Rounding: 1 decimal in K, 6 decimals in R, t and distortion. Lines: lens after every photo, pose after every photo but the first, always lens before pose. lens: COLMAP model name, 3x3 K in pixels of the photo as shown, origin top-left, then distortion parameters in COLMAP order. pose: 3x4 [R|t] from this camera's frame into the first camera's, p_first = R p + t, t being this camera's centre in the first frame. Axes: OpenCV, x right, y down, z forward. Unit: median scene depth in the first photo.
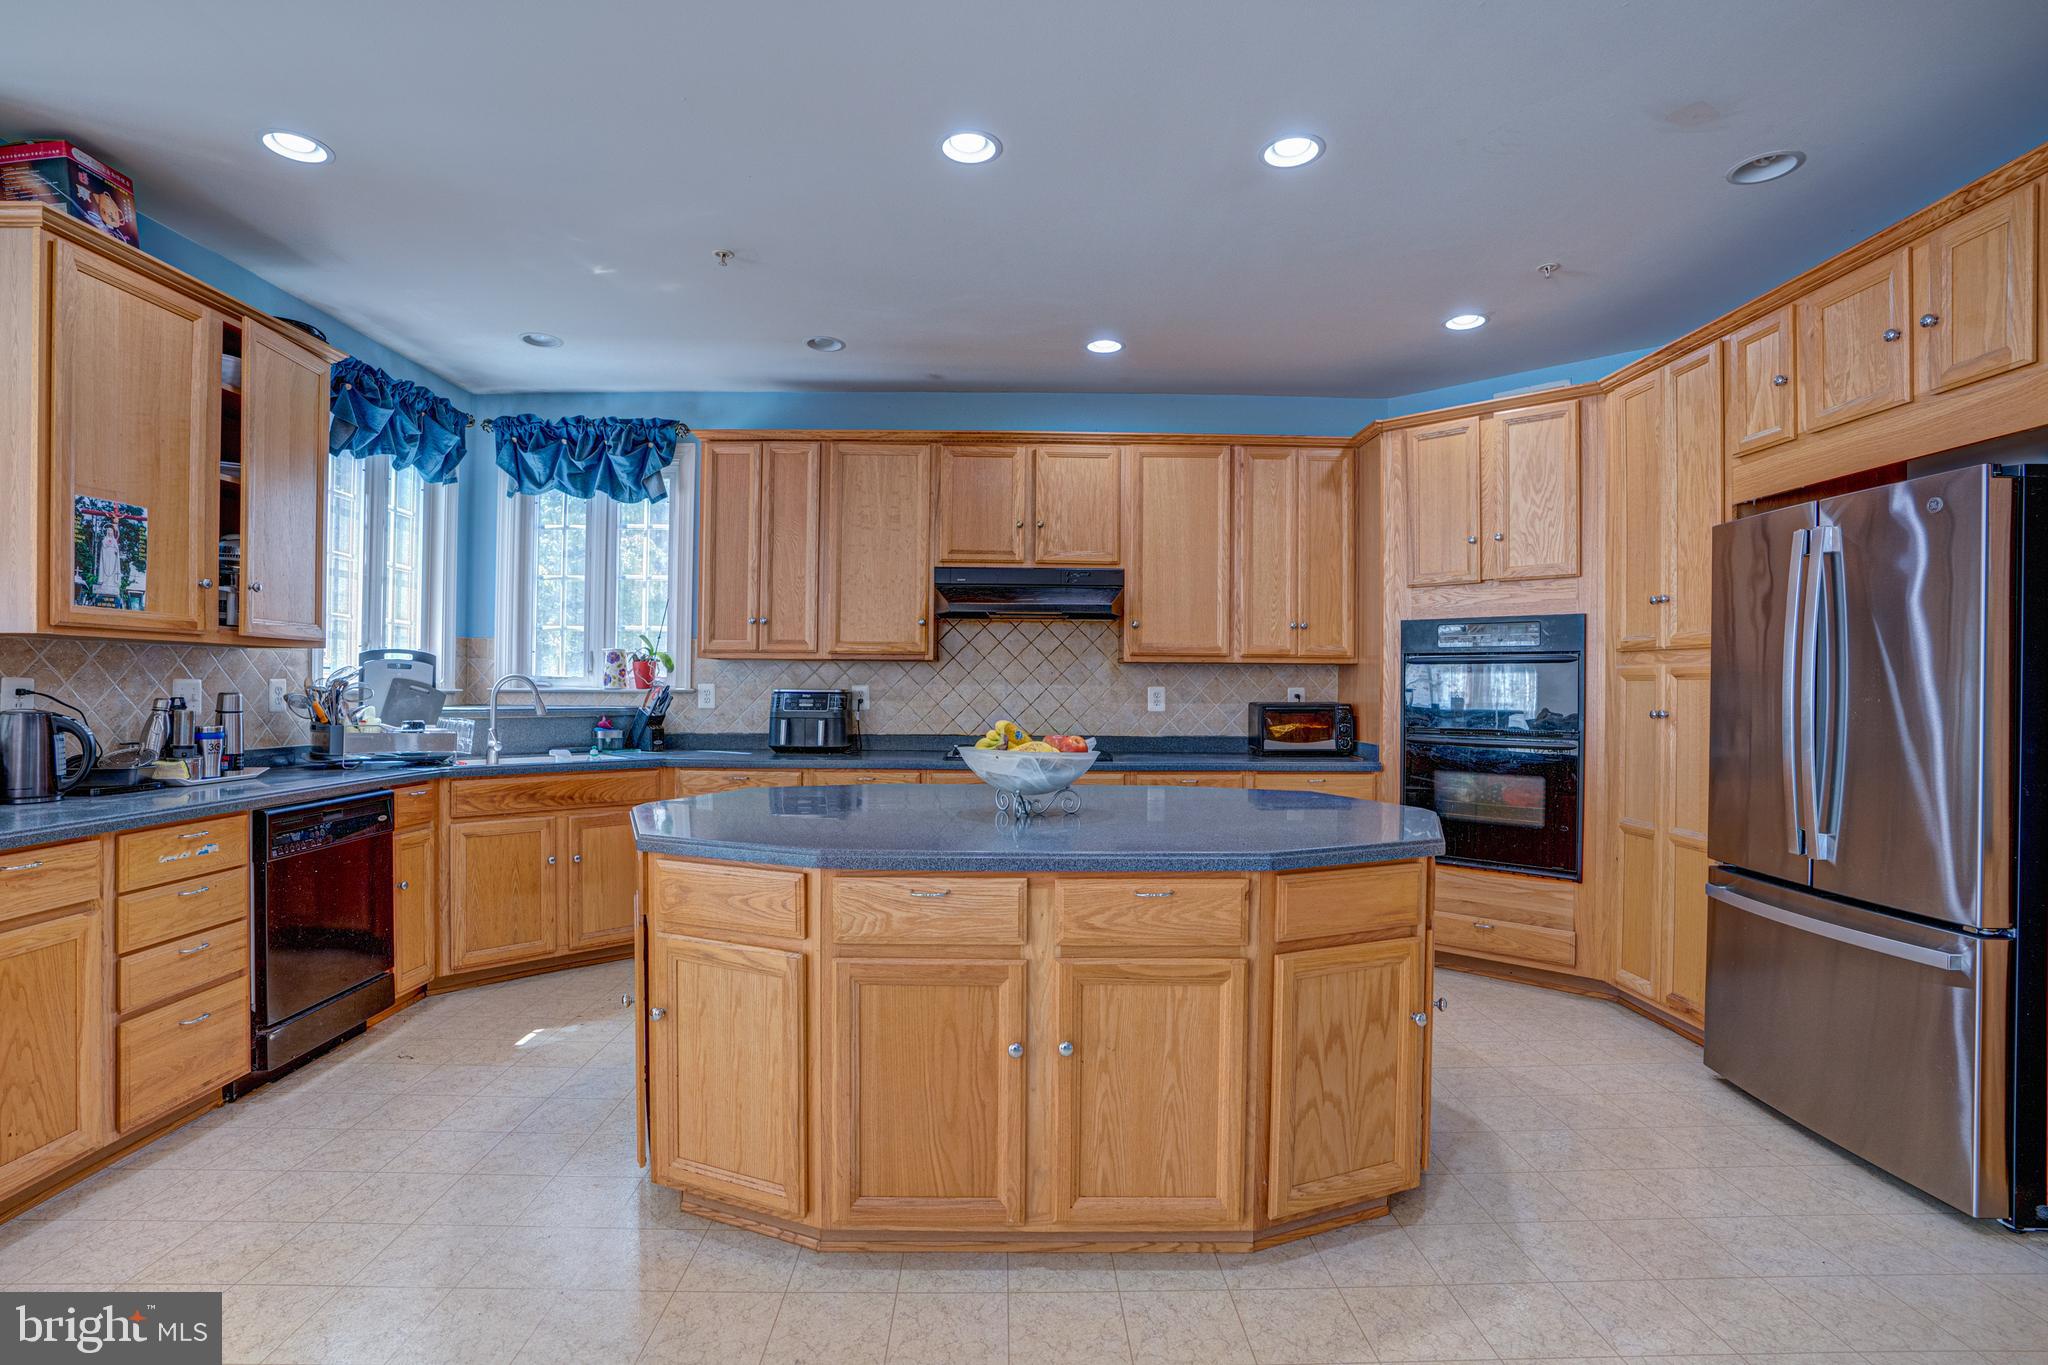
lens RADIAL K [[977.8, 0, 1023.0], [0, 977.8, 682.5], [0, 0, 1]] dist [-0.062165, 0.022926]
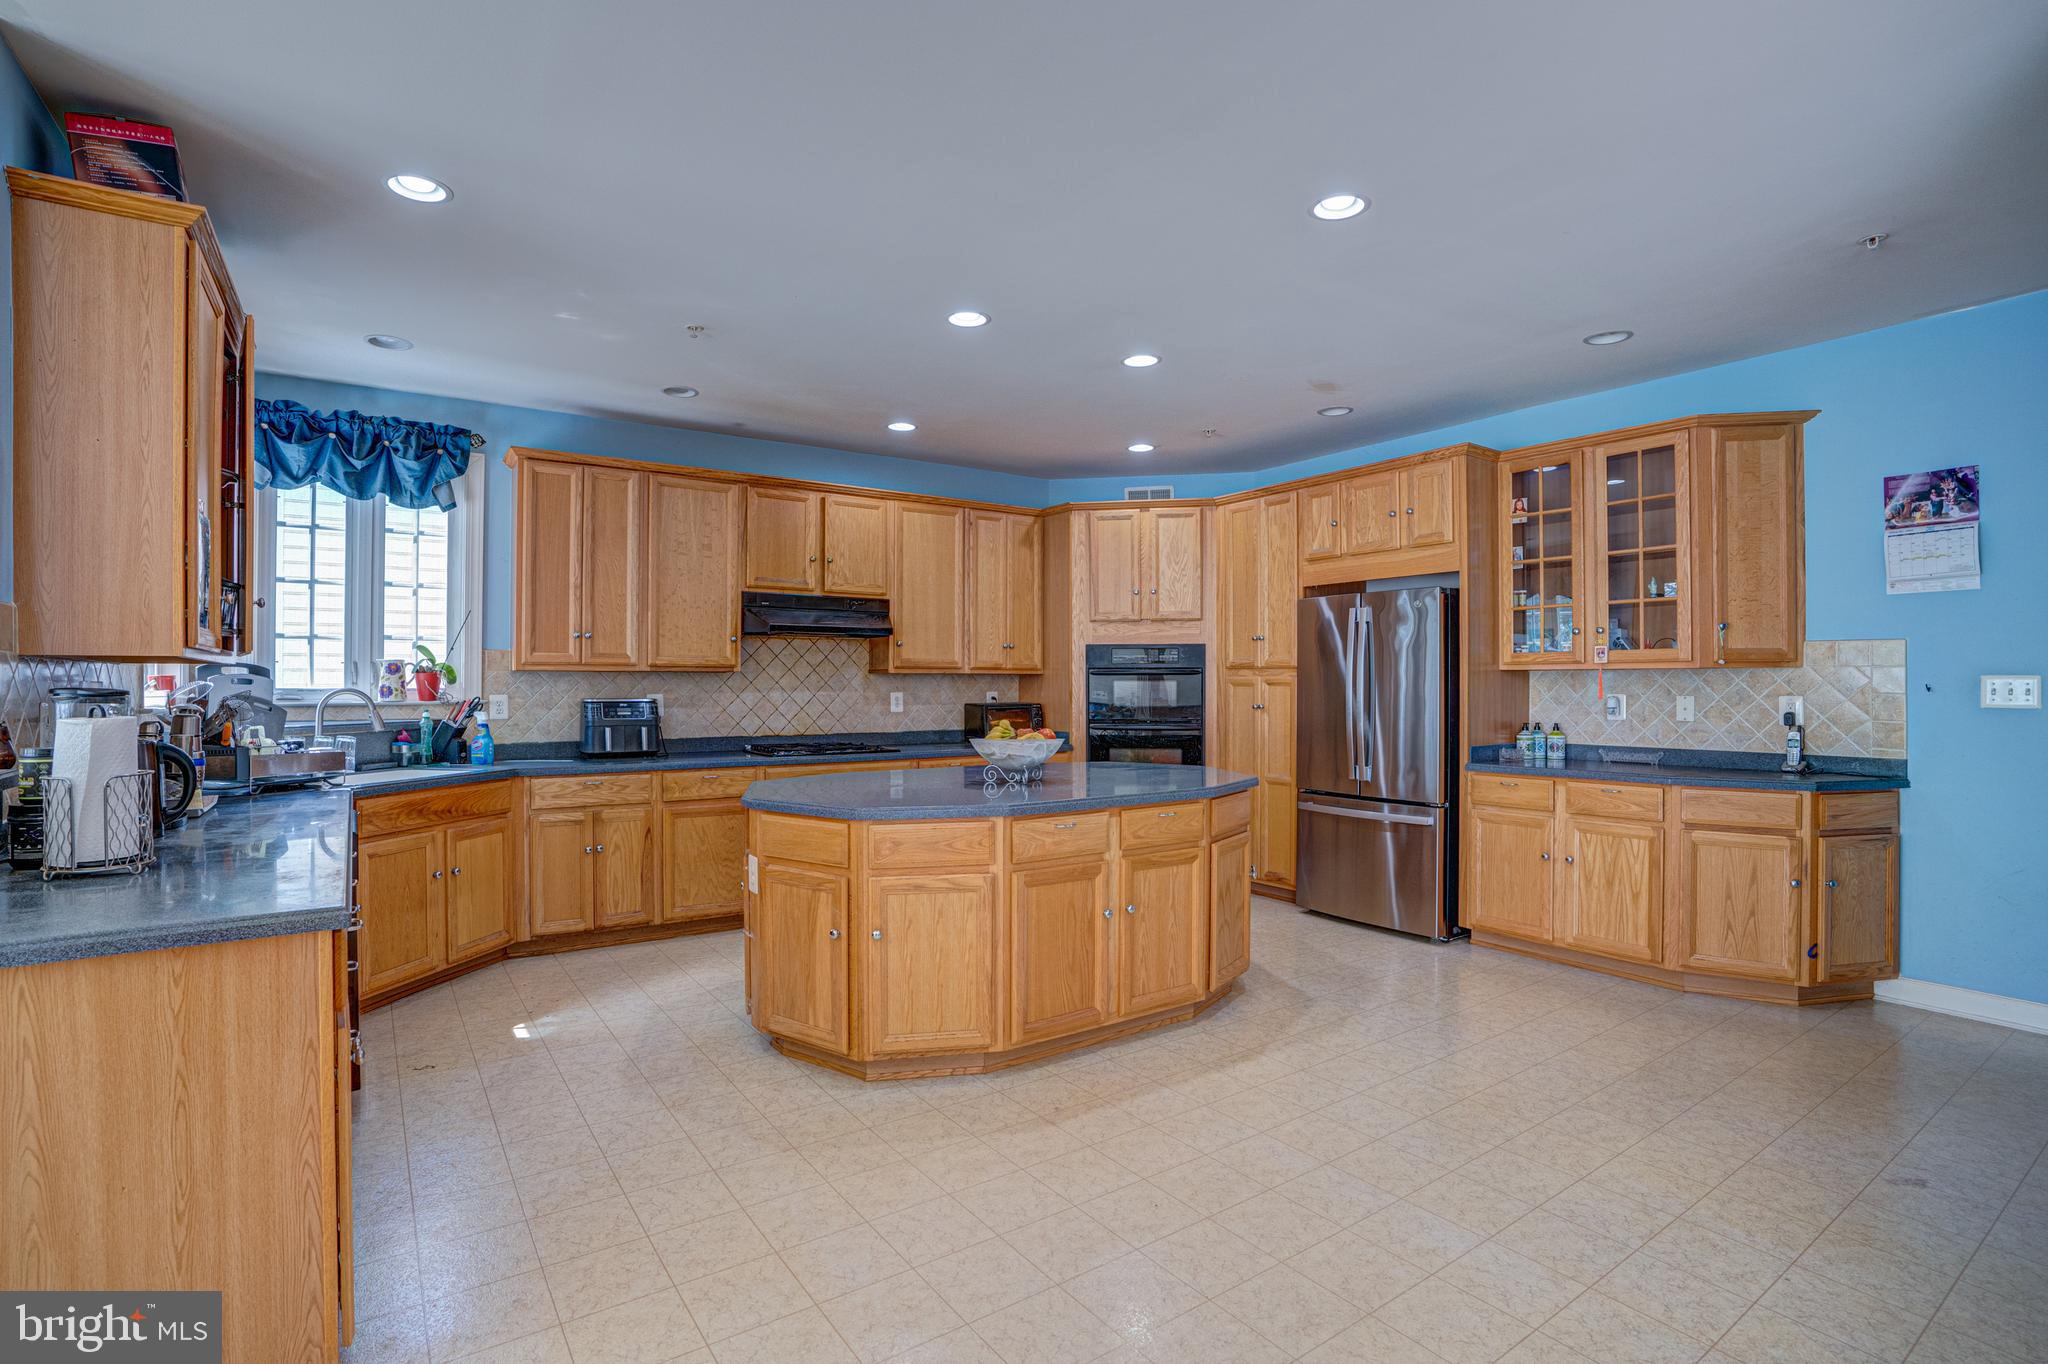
lens RADIAL K [[977.8, 0, 1026.0], [0, 977.8, 681.0], [0, 0, 1]] dist [-0.062165, 0.022926]
pose [[0.828961, -0.005893, 0.559275, -0.518787], [0.005578, 0.999982, 0.002270, -0.014749], [-0.559278, 0.001238, 0.828979, -0.156706]]
